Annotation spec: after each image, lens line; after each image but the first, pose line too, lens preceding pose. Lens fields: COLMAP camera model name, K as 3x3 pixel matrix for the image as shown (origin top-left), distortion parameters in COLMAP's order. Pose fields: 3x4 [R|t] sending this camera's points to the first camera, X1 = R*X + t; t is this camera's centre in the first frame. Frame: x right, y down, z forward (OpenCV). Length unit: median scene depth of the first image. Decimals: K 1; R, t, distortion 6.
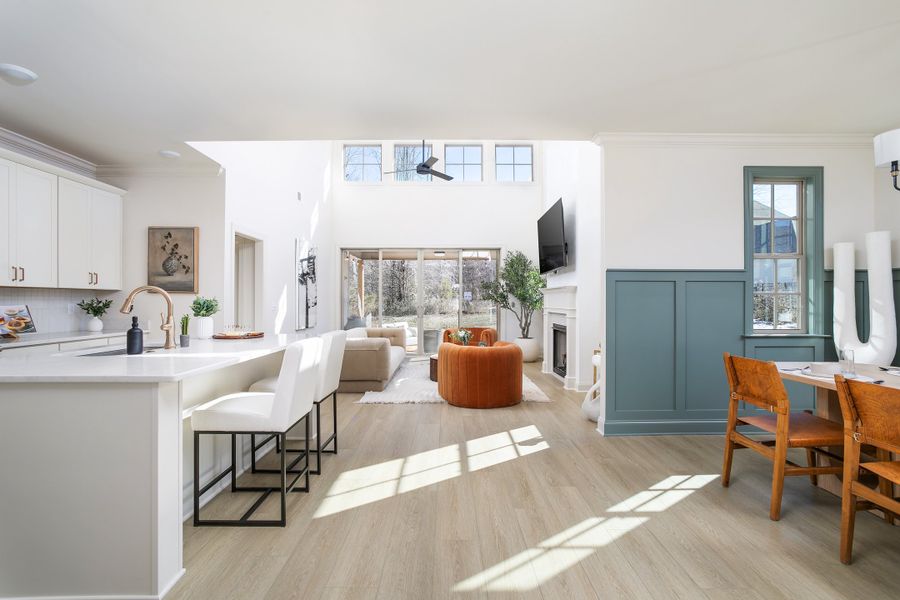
lens RADIAL K [[483.9, 0, 451.7], [0, 483.9, 300.6], [0, 0, 1]] dist [-0.005842, -0.000263]
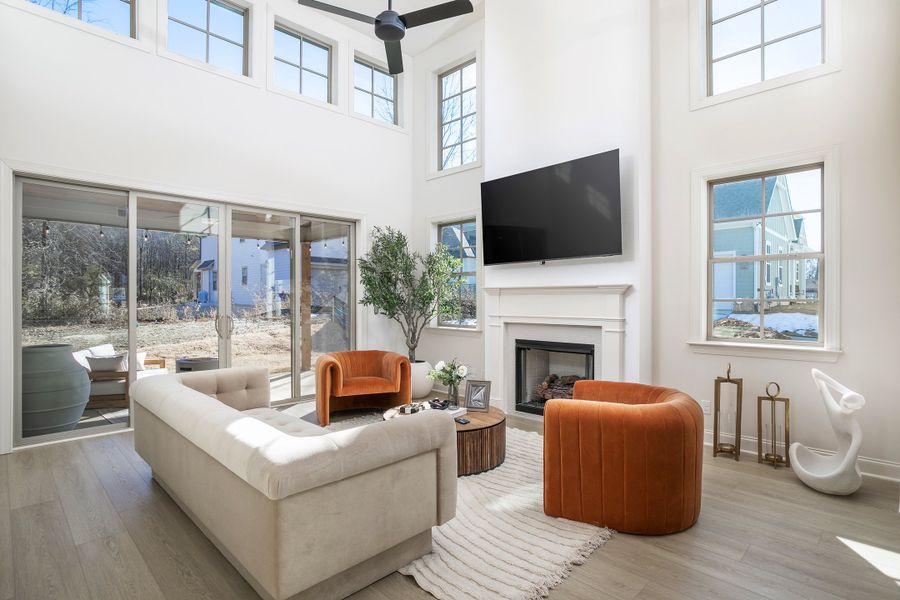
lens RADIAL K [[483.9, 0, 453.1], [0, 483.9, 304.8], [0, 0, 1]] dist [-0.005842, -0.000263]
pose [[0.714854, -0.000004, 0.699273, -0.695964], [-0.004096, 0.999983, 0.004194, -0.006745], [-0.699261, -0.005862, 0.714842, 1.277213]]
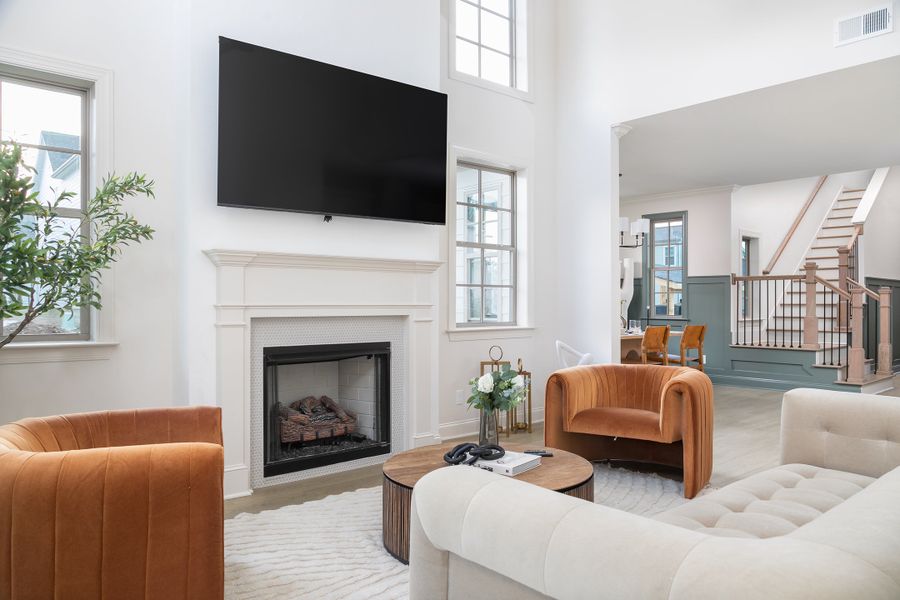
lens RADIAL K [[654.2, 0, 450.2], [0, 654.2, 299.6], [0, 0, 1]] dist [-0.012722, -0.001643]
pose [[-0.650979, 0.002892, 0.759090, -0.568156], [-0.001834, 0.999984, -0.005383, 0.027976], [-0.759094, -0.004896, -0.650963, 2.656650]]
